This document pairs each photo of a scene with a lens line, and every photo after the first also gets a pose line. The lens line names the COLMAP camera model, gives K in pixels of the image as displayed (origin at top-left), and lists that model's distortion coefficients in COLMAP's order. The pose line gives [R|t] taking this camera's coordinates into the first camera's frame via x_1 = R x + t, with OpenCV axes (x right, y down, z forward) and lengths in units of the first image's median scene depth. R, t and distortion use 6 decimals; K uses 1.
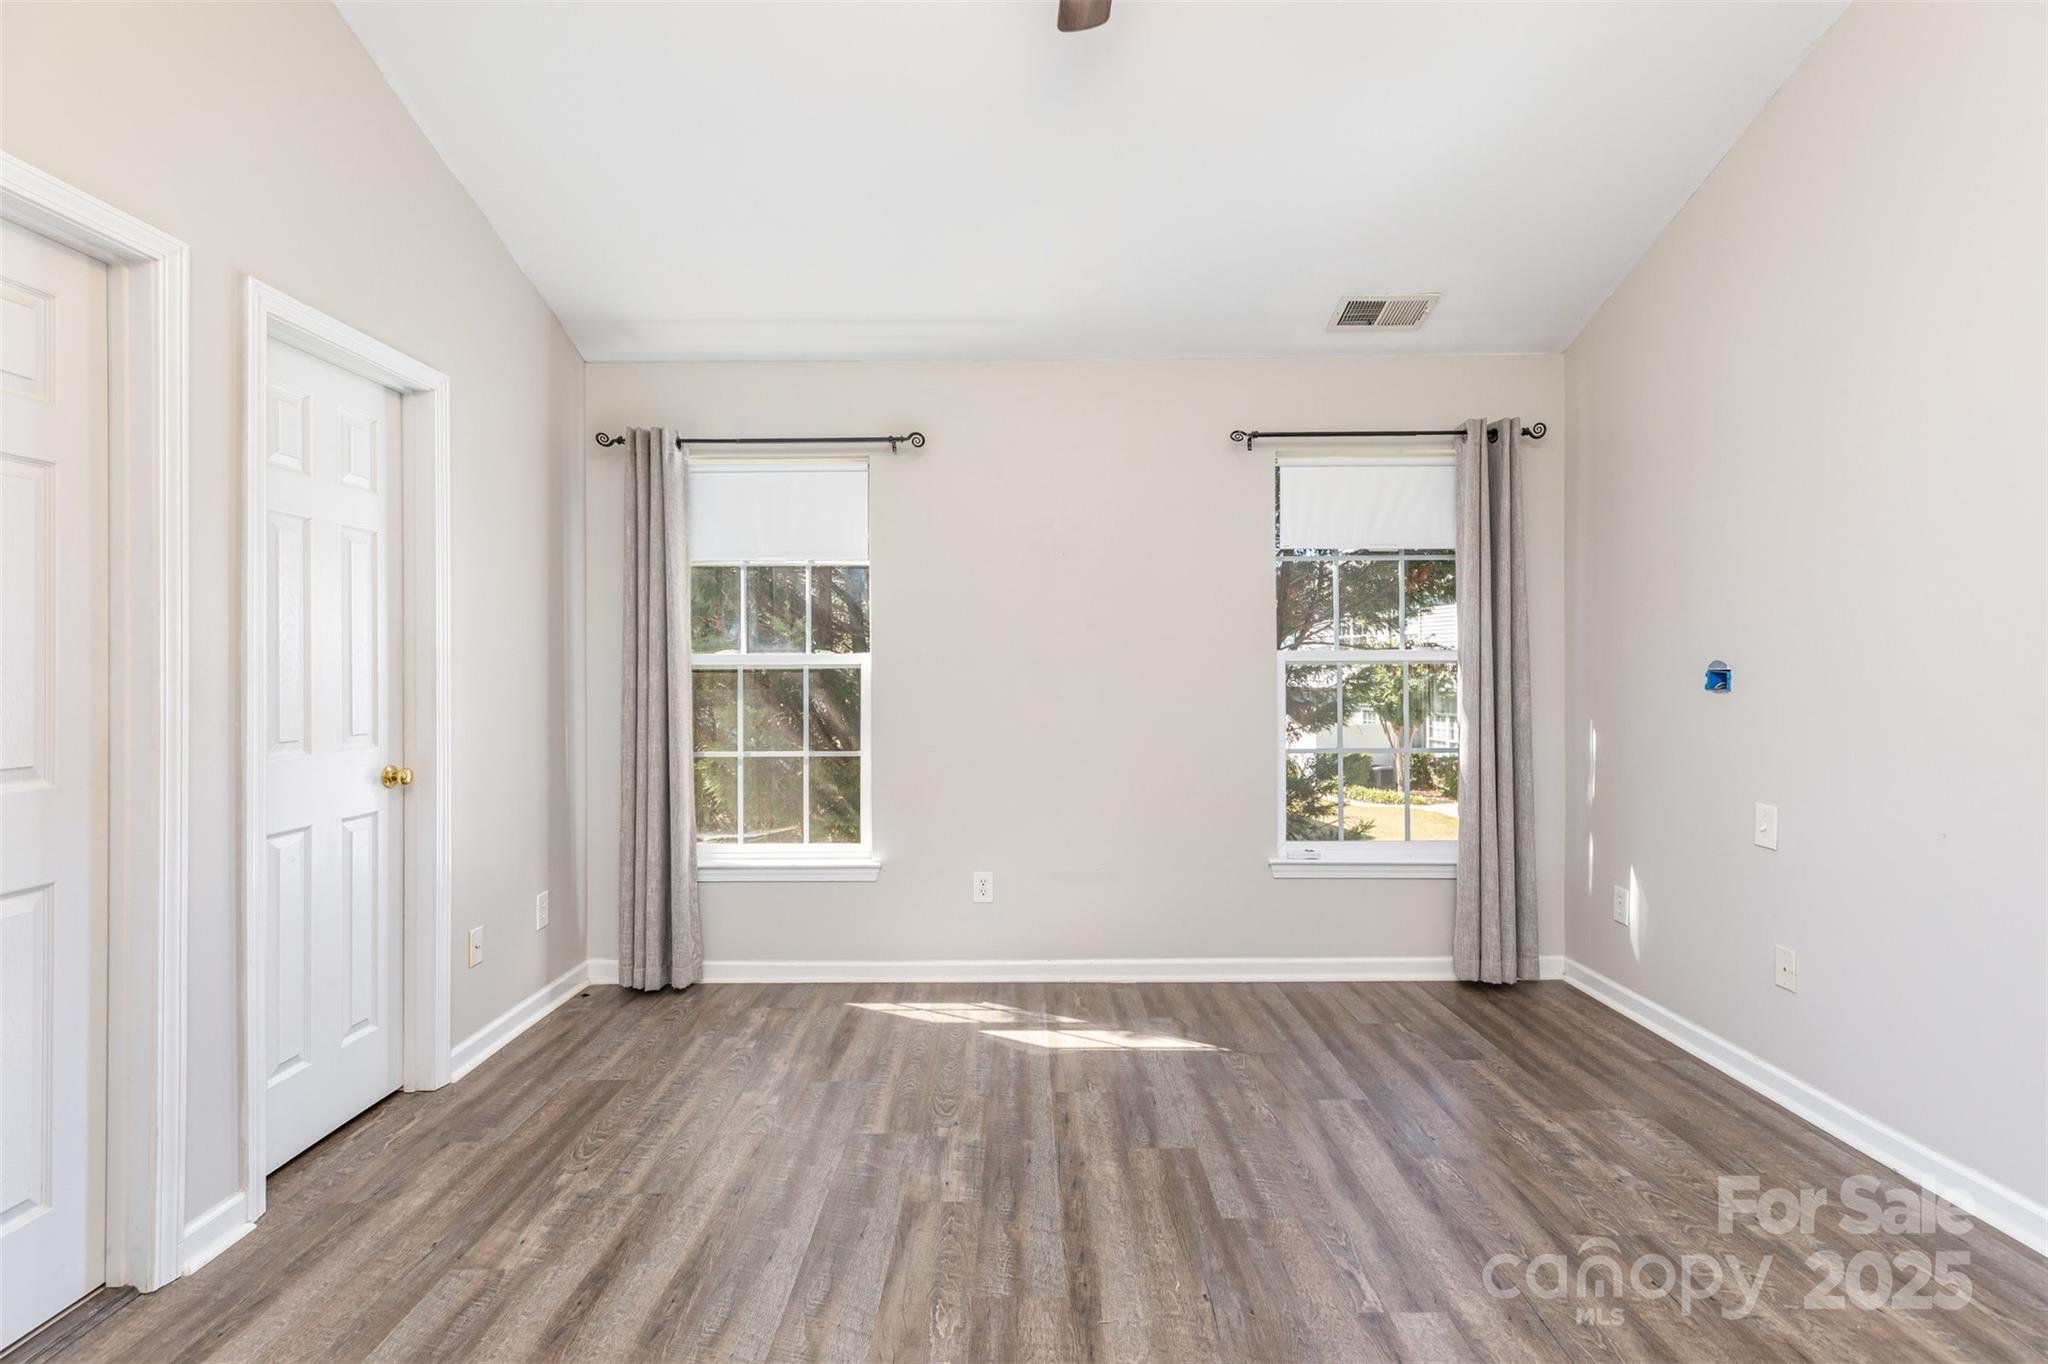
lens RADIAL K [[935.0, 0, 1024.7], [0, 935.0, 674.7], [0, 0, 1]] dist [0.003567, 0.000242]
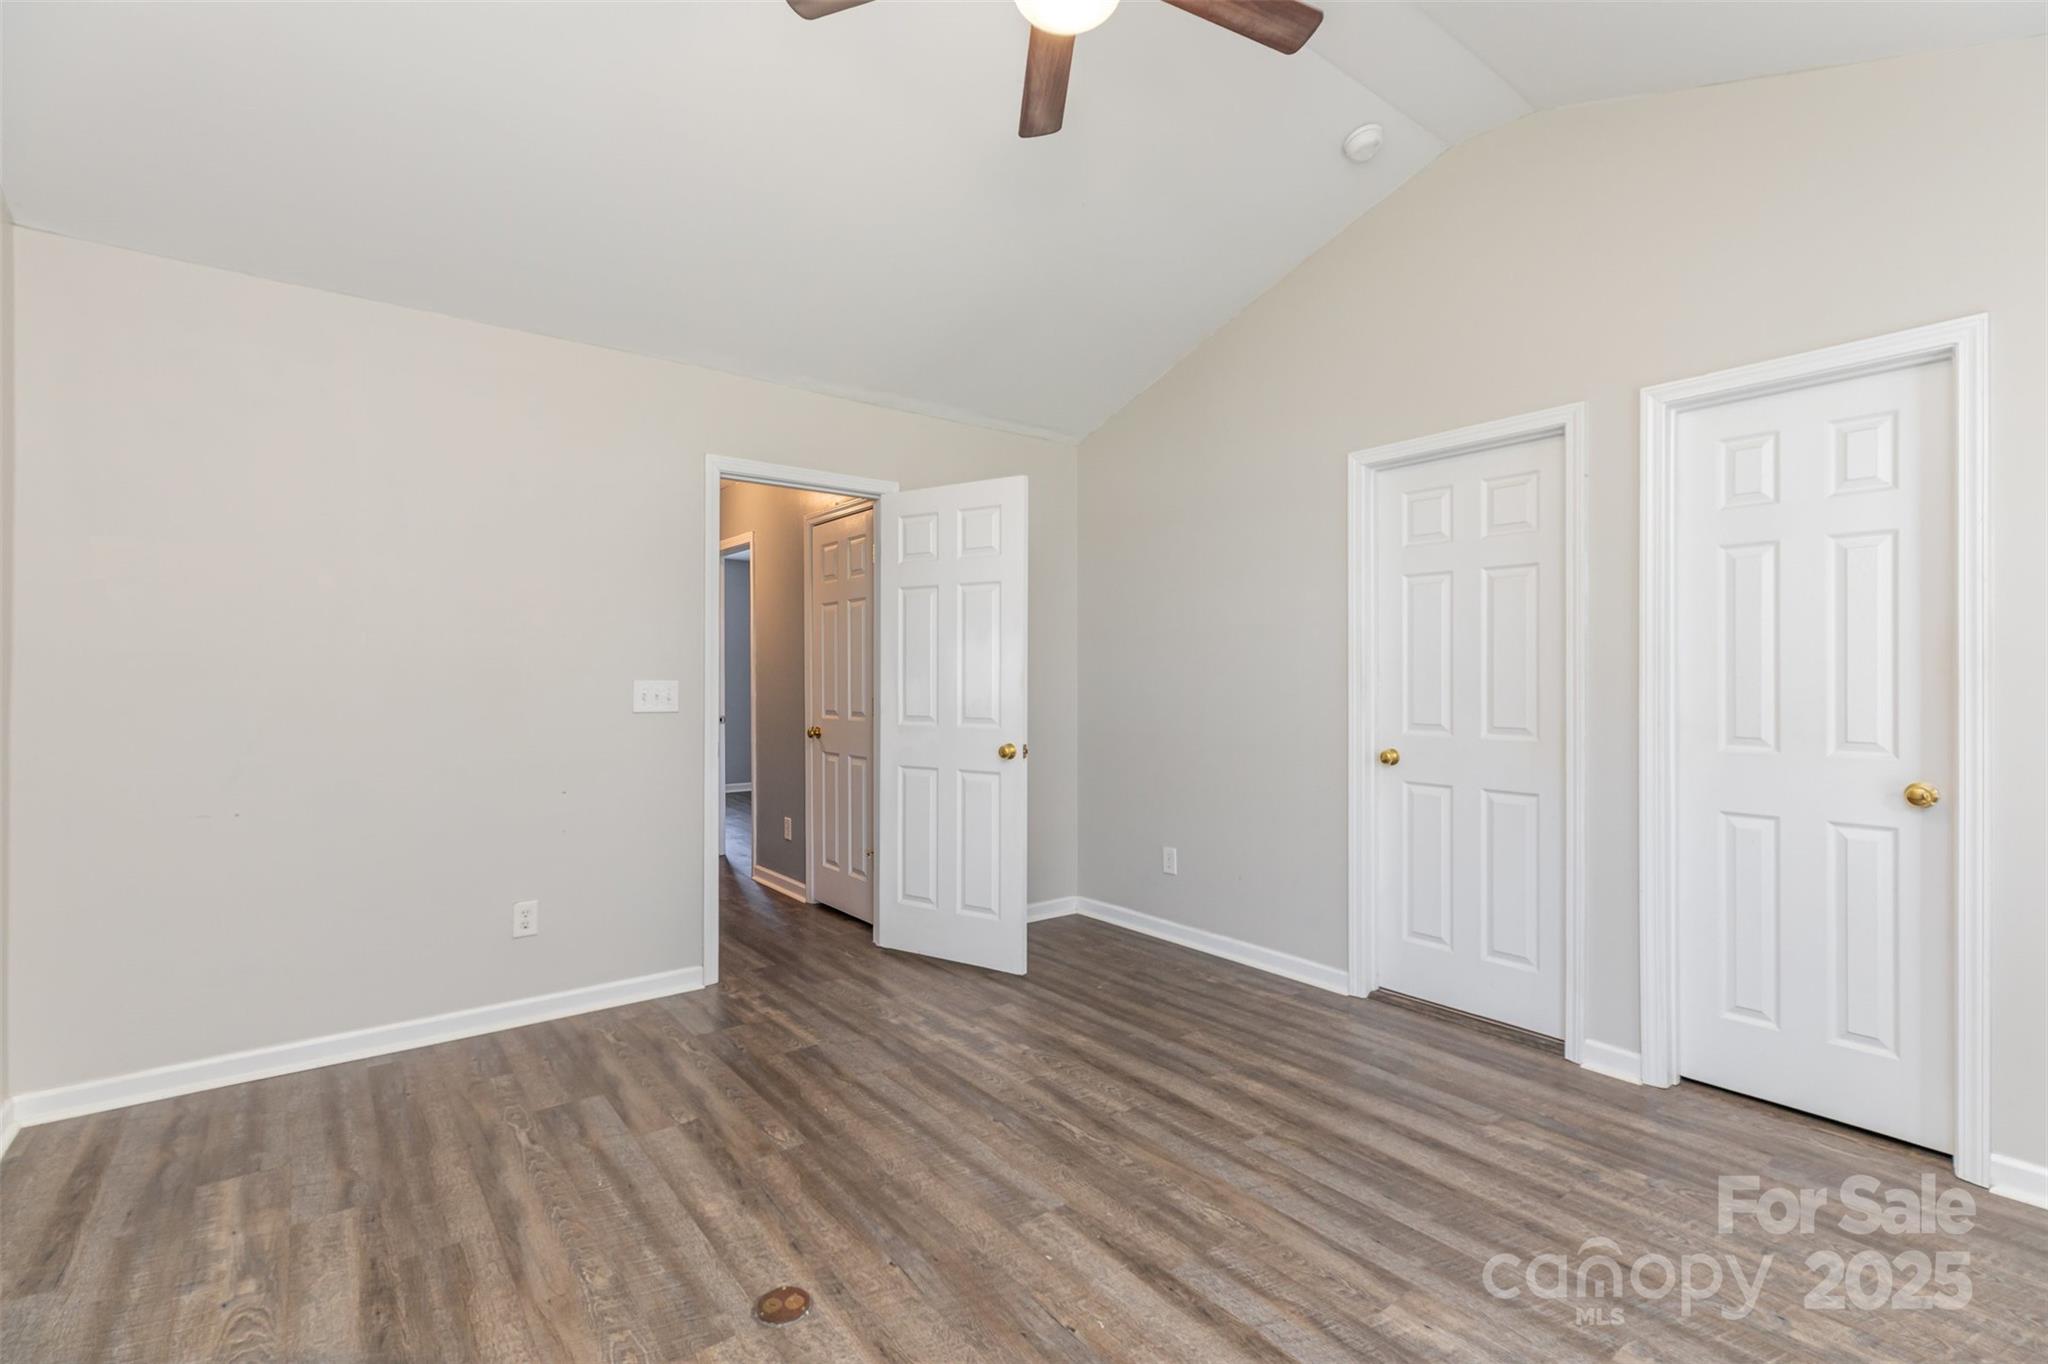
lens RADIAL K [[935.0, 0, 1024.7], [0, 935.0, 674.7], [0, 0, 1]] dist [0.003567, 0.000242]
pose [[-0.786783, 0.006194, -0.617199, 0.744826], [0.003298, 0.999978, 0.005831, -0.020558], [0.617221, 0.002552, -0.786786, 1.556544]]
